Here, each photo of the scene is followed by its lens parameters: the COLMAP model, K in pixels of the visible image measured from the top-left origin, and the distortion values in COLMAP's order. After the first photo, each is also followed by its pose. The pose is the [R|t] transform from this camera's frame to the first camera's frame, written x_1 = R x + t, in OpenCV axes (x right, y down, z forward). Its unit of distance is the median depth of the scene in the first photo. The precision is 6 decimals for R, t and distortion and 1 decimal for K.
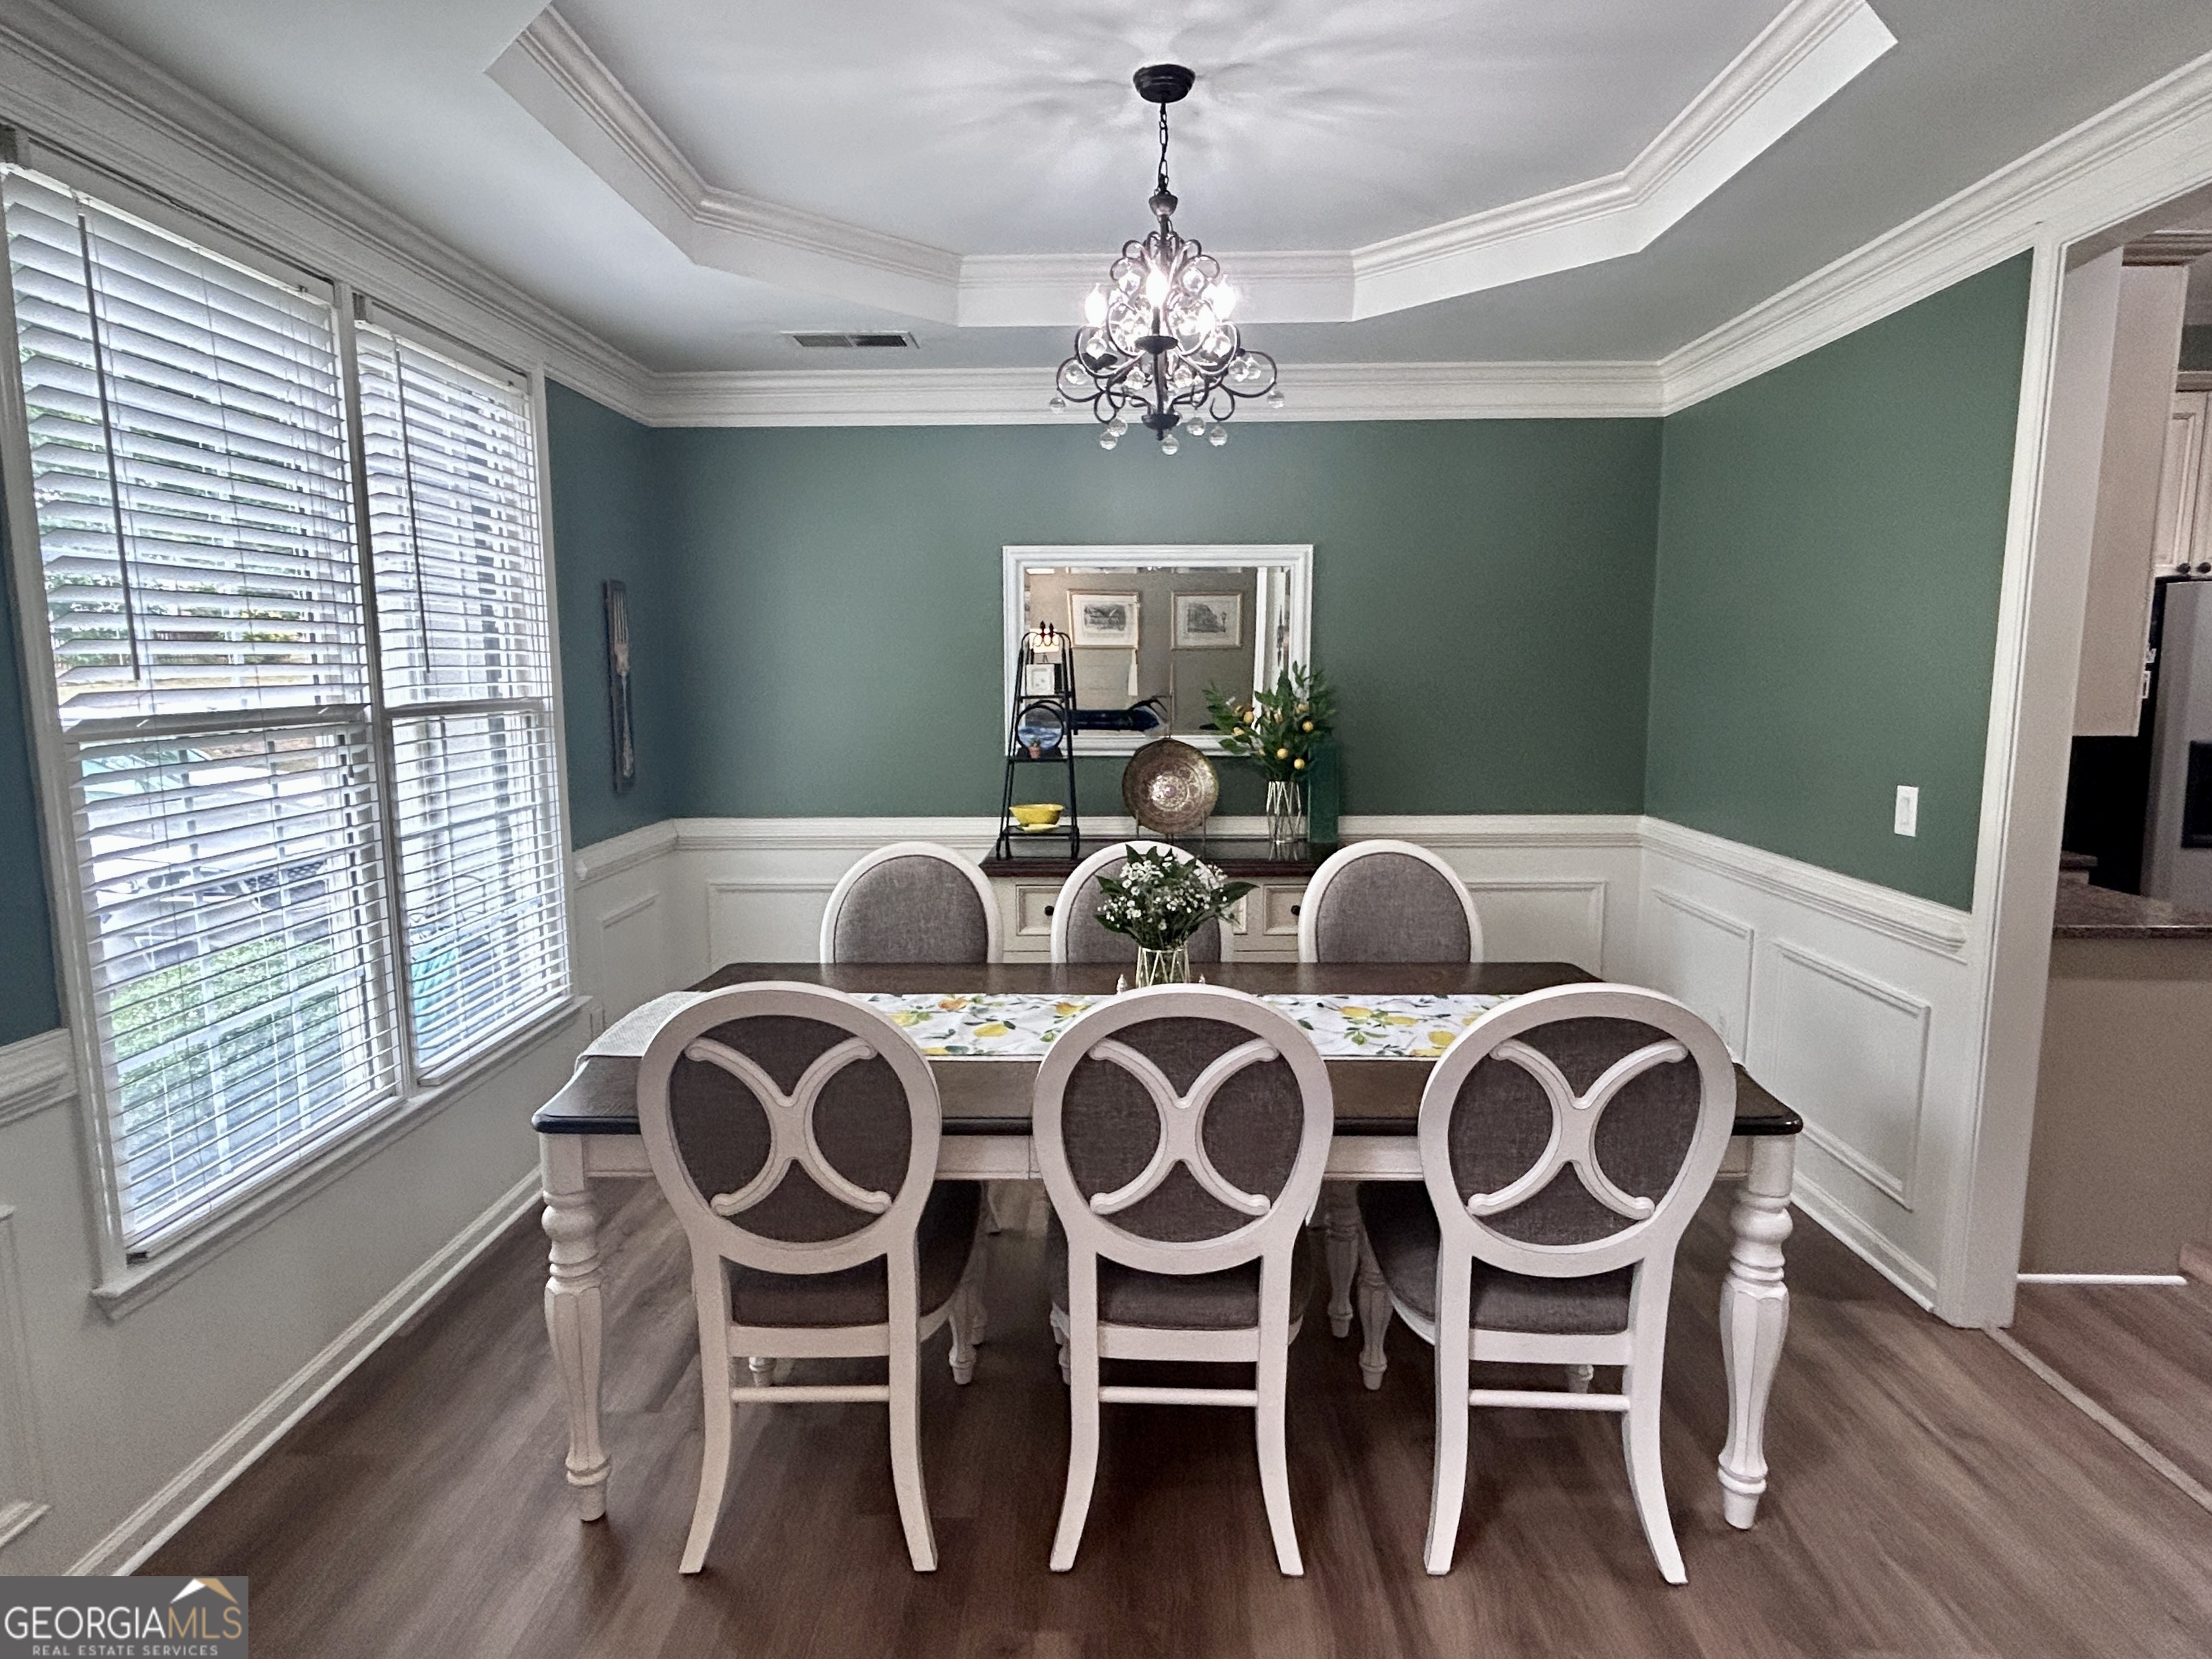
lens RADIAL K [[1197.5, 0, 1093.4], [0, 1197.5, 817.1], [0, 0, 1]] dist [0.003066, -0.001579]
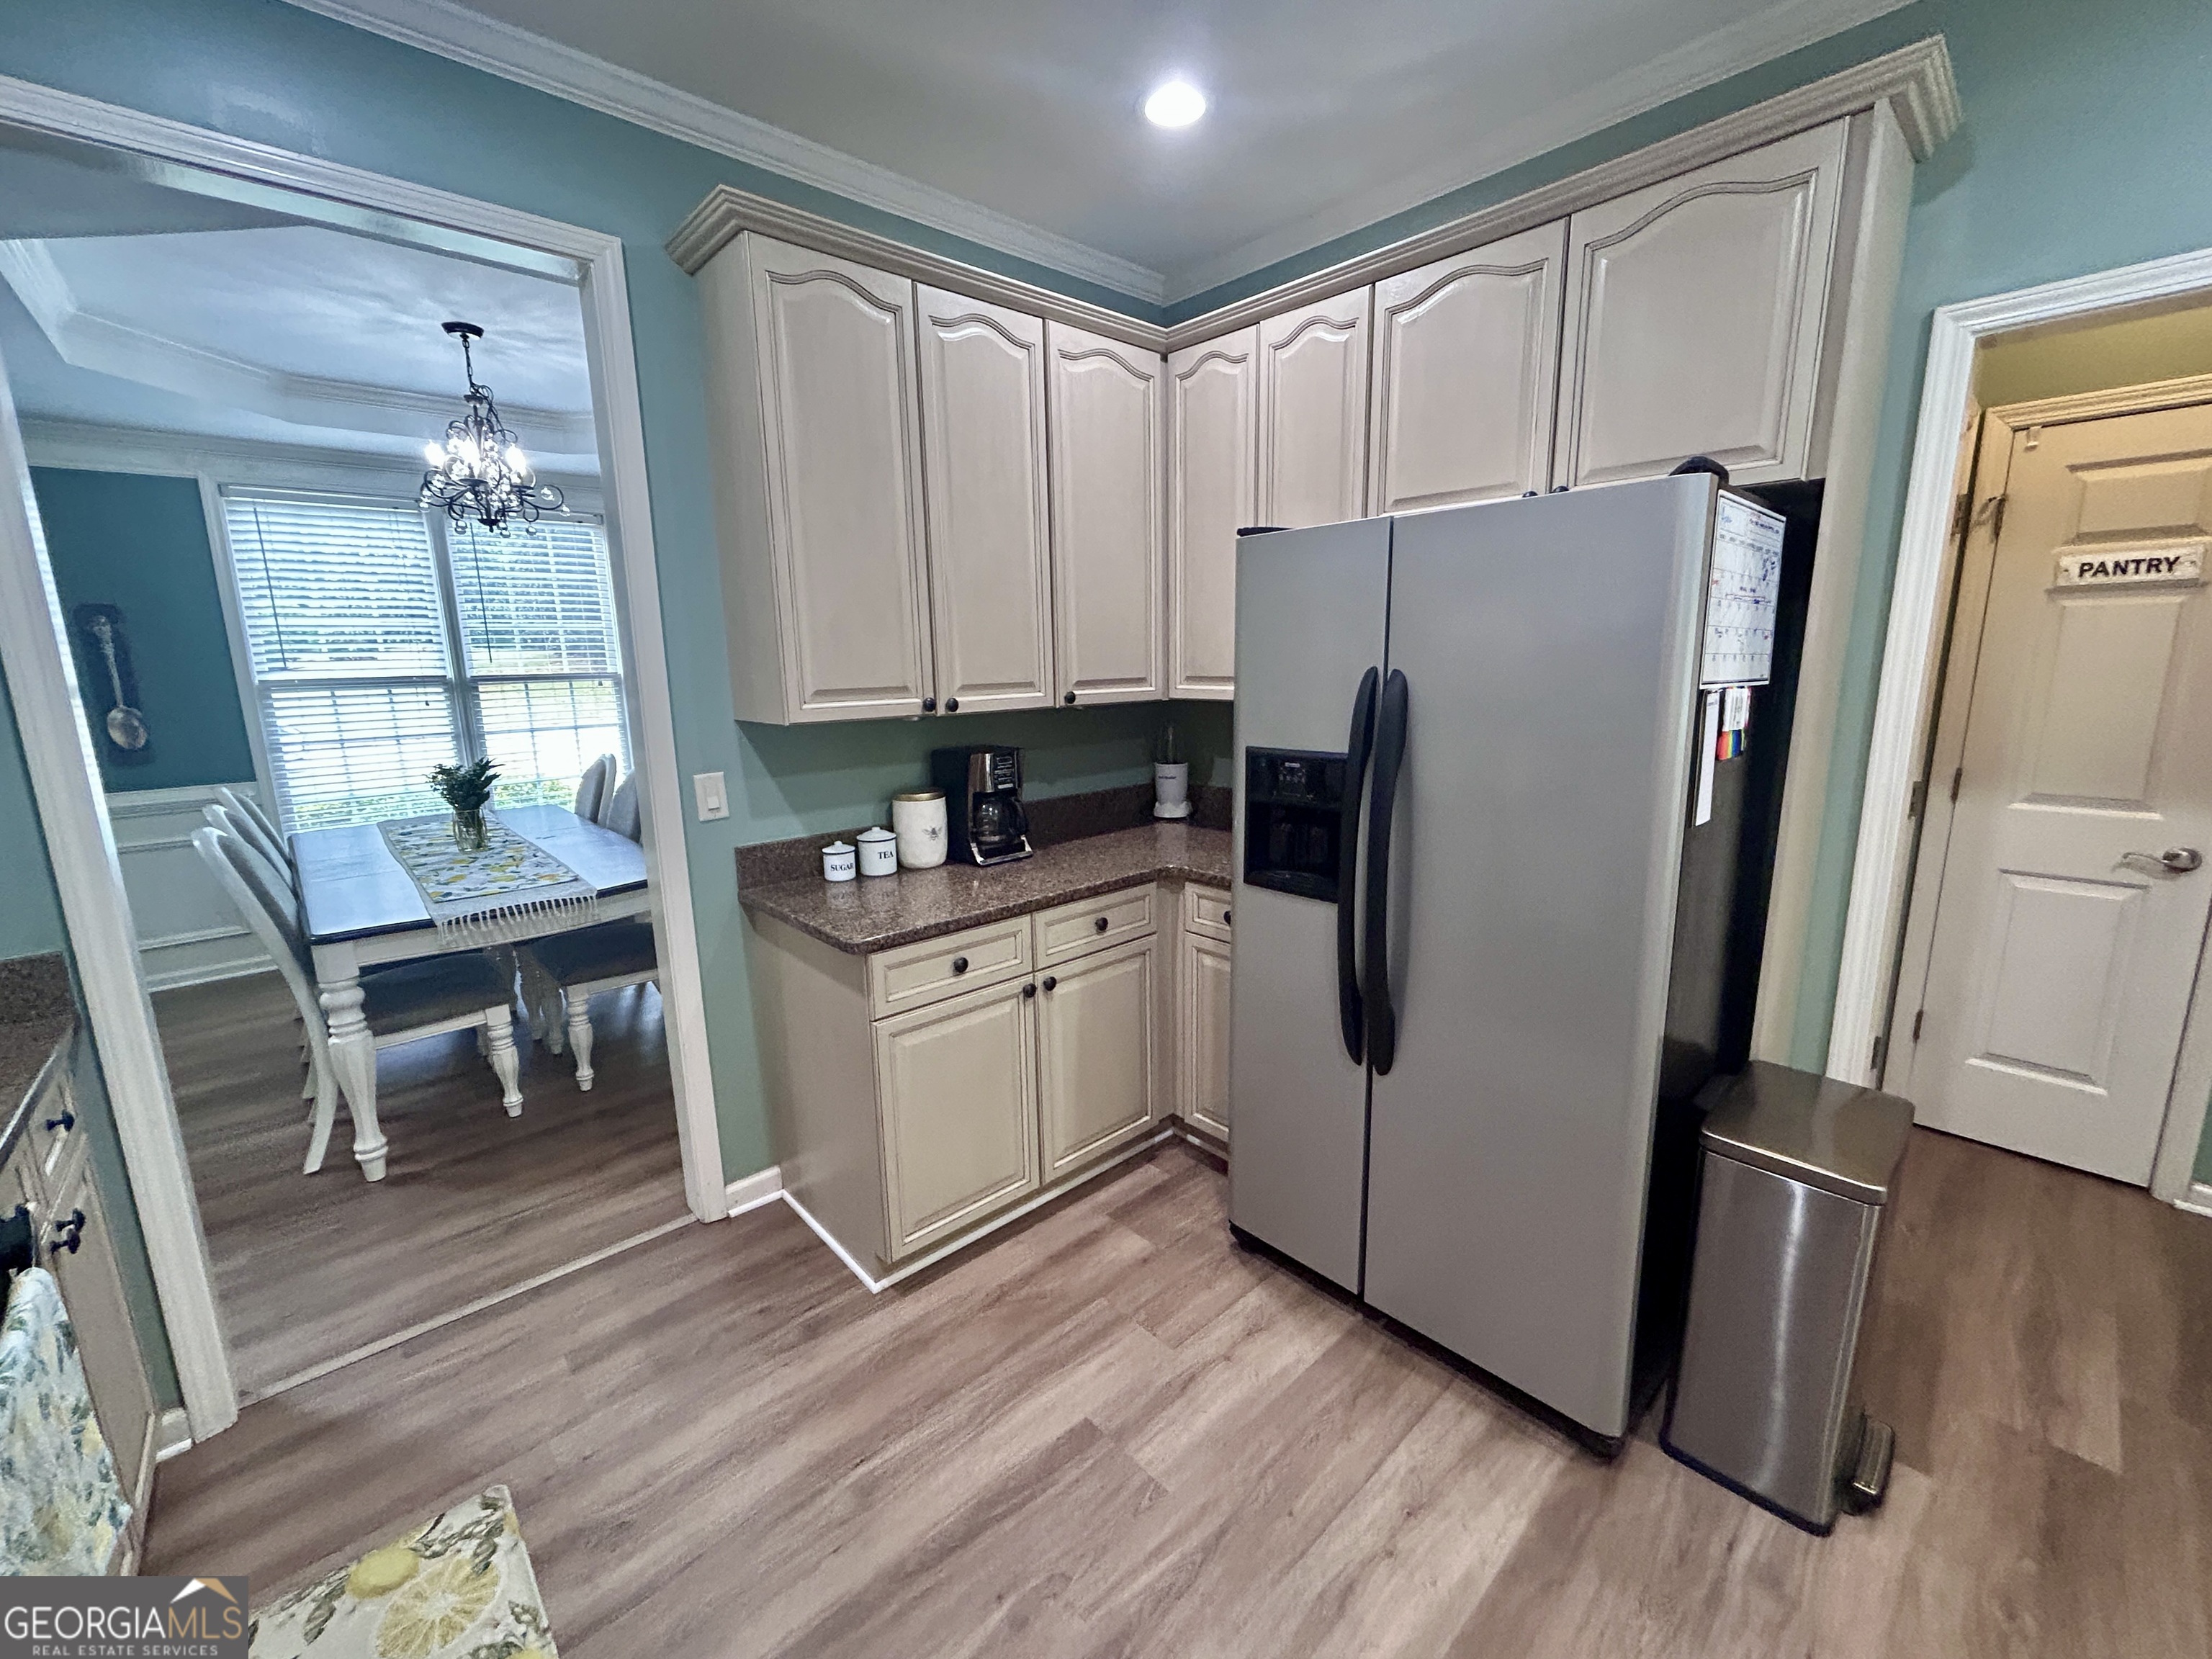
lens RADIAL K [[888.2, 0, 1108.6], [0, 888.2, 821.0], [0, 0, 1]] dist [-0.003841, -0.000272]
pose [[0.695925, 0.122695, -0.707555, 1.753968], [-0.079667, 0.992405, 0.093733, -0.078755], [0.713682, -0.008862, 0.700414, 0.744730]]
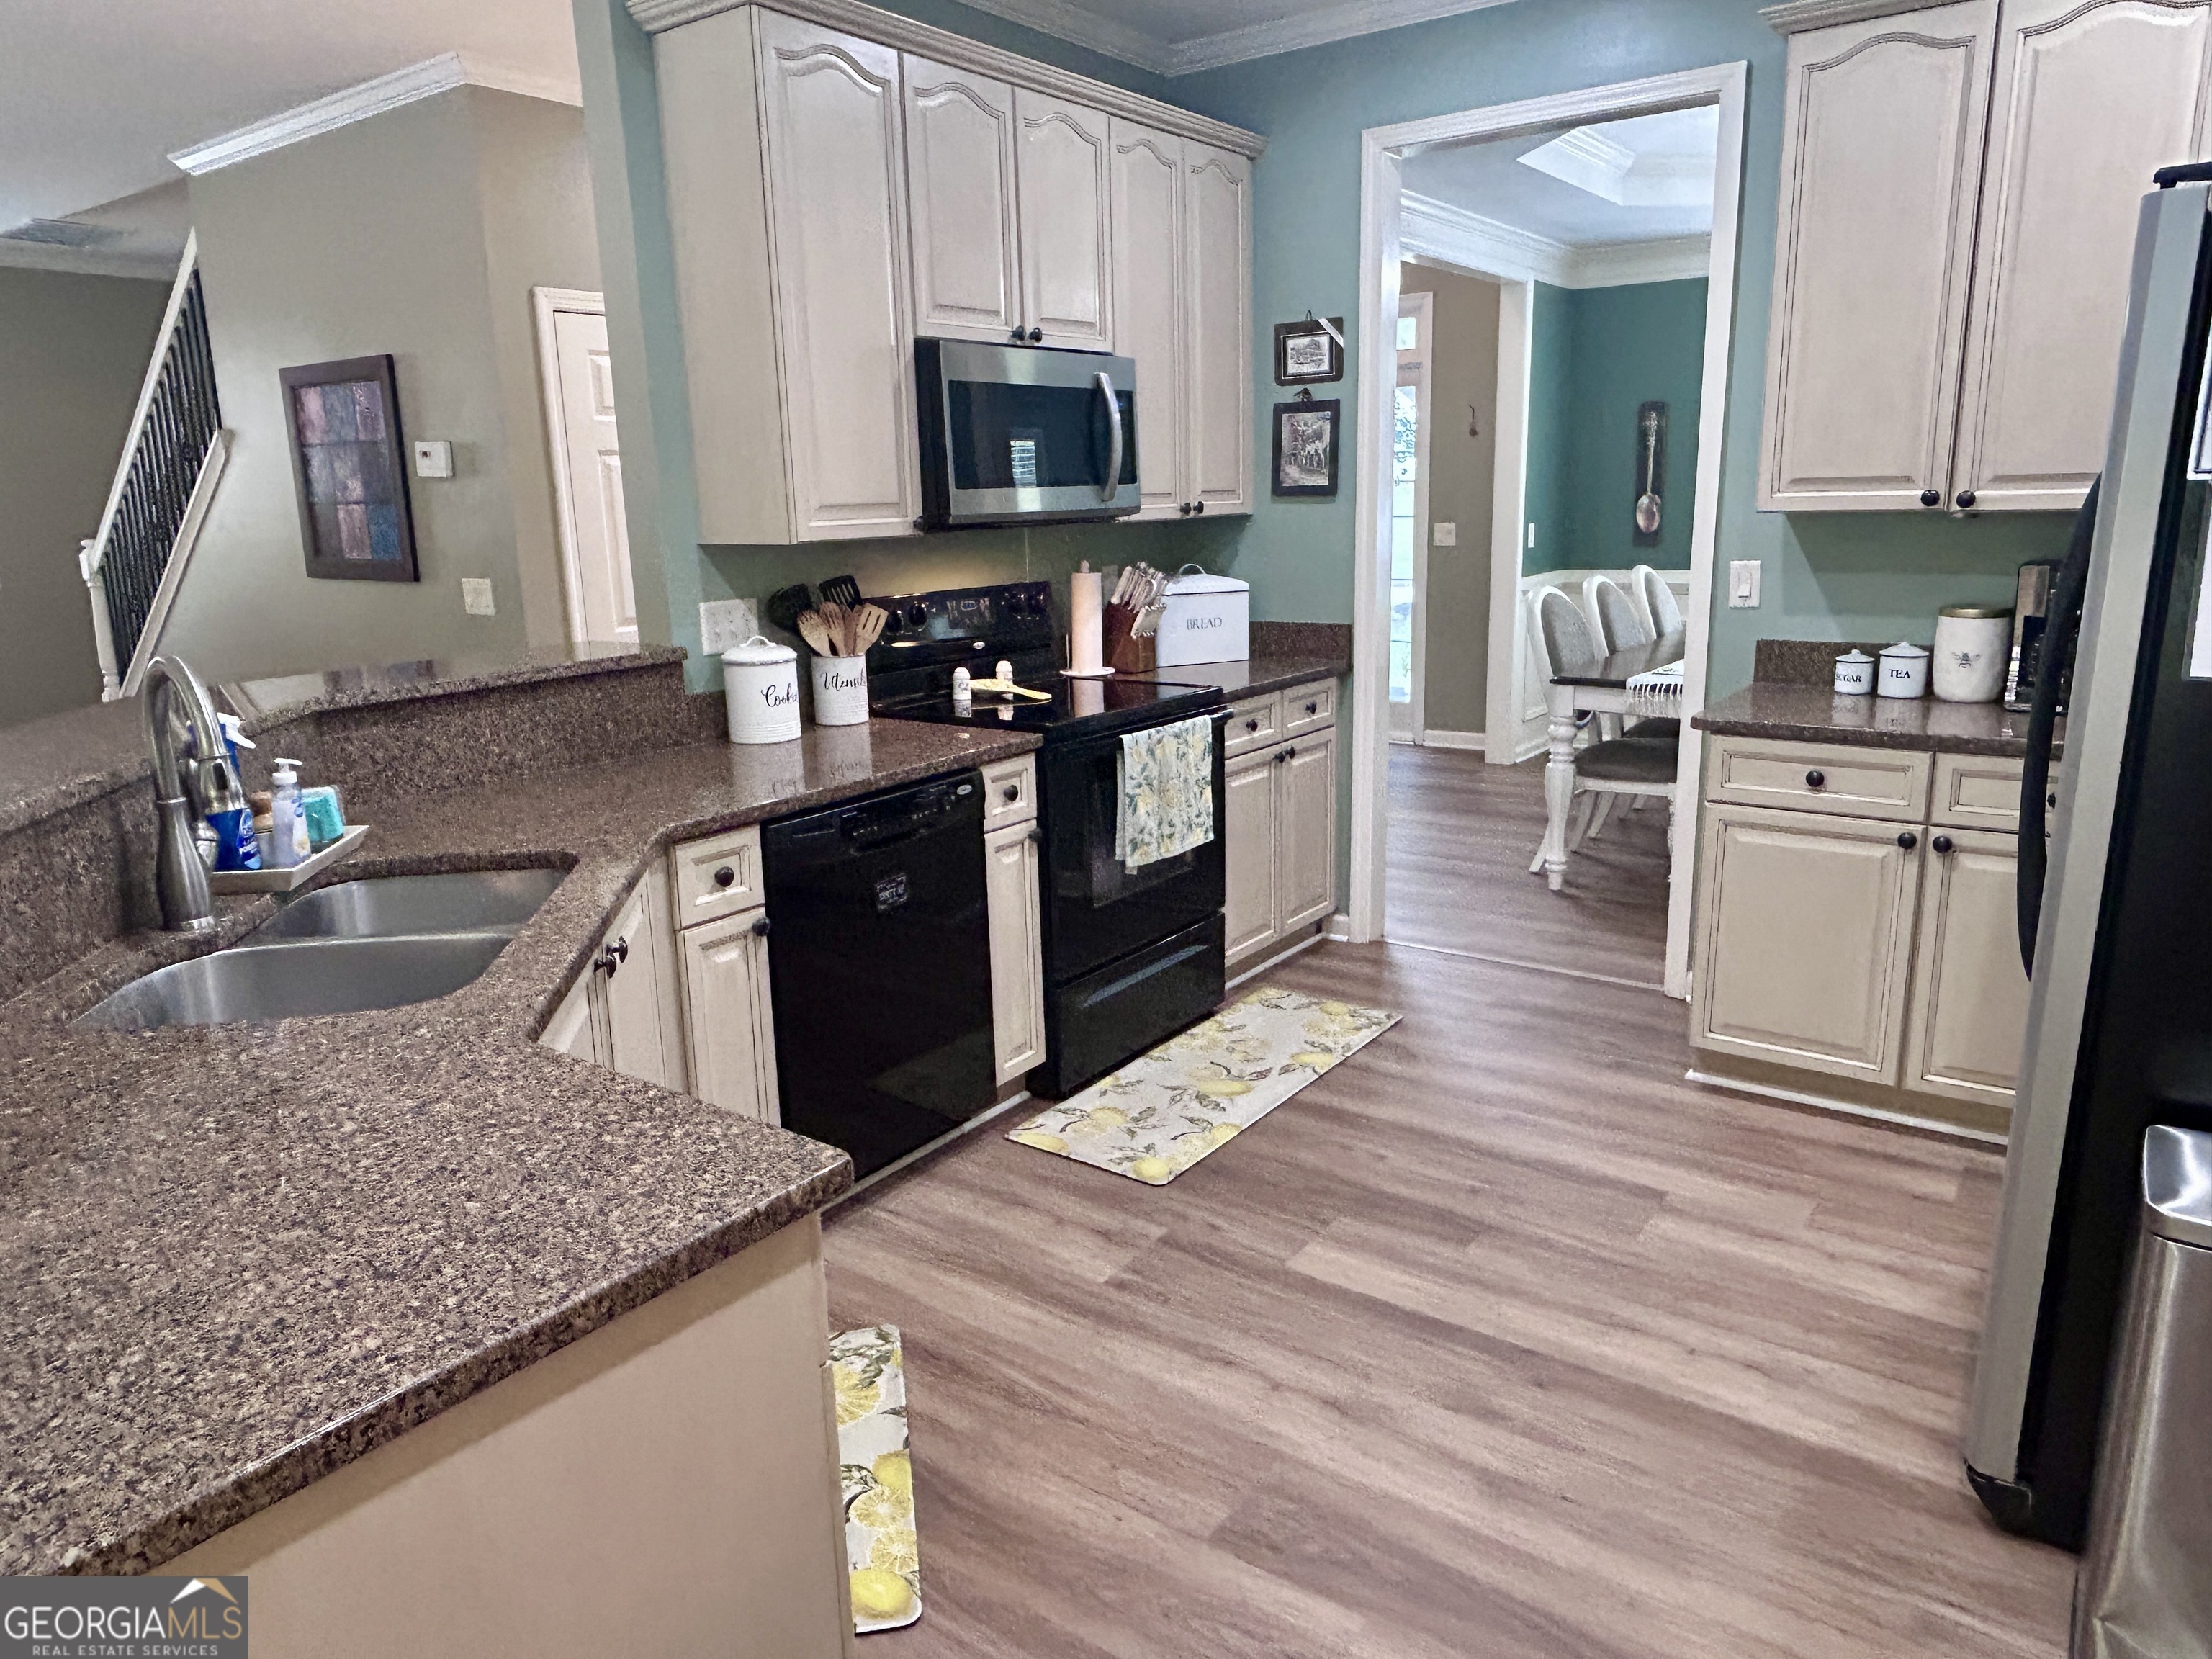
lens RADIAL K [[1448.4, 0, 1105.3], [0, 1448.4, 797.4], [0, 0, 1]] dist [-0.008141, -0.002876]
pose [[-0.566313, 0.189317, -0.802153, 2.437976], [-0.083582, 0.955052, 0.284411, -0.145308], [0.819941, 0.228111, -0.525035, 1.378630]]
